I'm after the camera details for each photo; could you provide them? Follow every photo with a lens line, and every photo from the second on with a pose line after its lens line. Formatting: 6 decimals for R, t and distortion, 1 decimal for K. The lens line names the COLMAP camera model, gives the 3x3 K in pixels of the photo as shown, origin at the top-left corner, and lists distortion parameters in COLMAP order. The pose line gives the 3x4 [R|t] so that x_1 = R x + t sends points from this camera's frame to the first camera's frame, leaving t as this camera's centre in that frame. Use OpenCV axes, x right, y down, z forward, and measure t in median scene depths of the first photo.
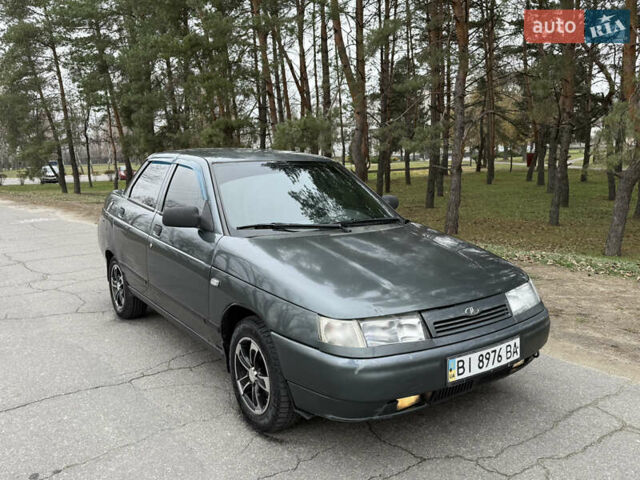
lens RADIAL K [[551.3, 0, 320.0], [0, 551.3, 240.0], [0, 0, 1]] dist [0.145211, -0.262143]
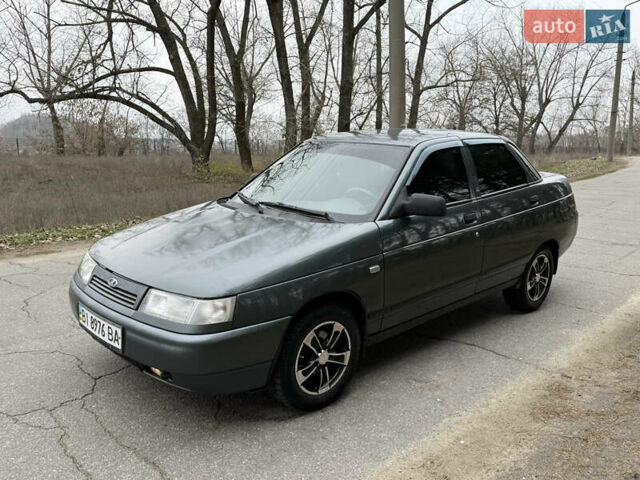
lens RADIAL K [[551.3, 0, 320.0], [0, 551.3, 240.0], [0, 0, 1]] dist [0.145211, -0.262143]
pose [[0.127432, 0.205305, -0.970366, 0.503726], [-0.167498, 0.968746, 0.182965, -0.080617], [0.977602, 0.139219, 0.157838, 0.448447]]
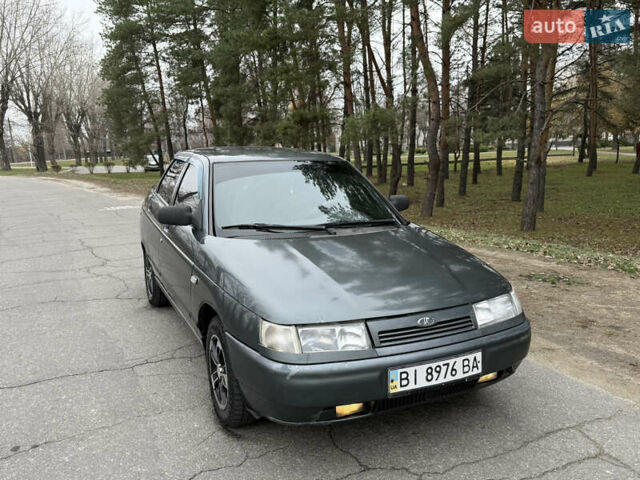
lens RADIAL K [[551.3, 0, 320.0], [0, 551.3, 240.0], [0, 0, 1]] dist [0.145211, -0.262143]
pose [[0.984773, 0.030090, -0.171224, 0.093413], [-0.026560, 0.999386, 0.022869, -0.012252], [0.171807, -0.017973, 0.984967, 0.004750]]
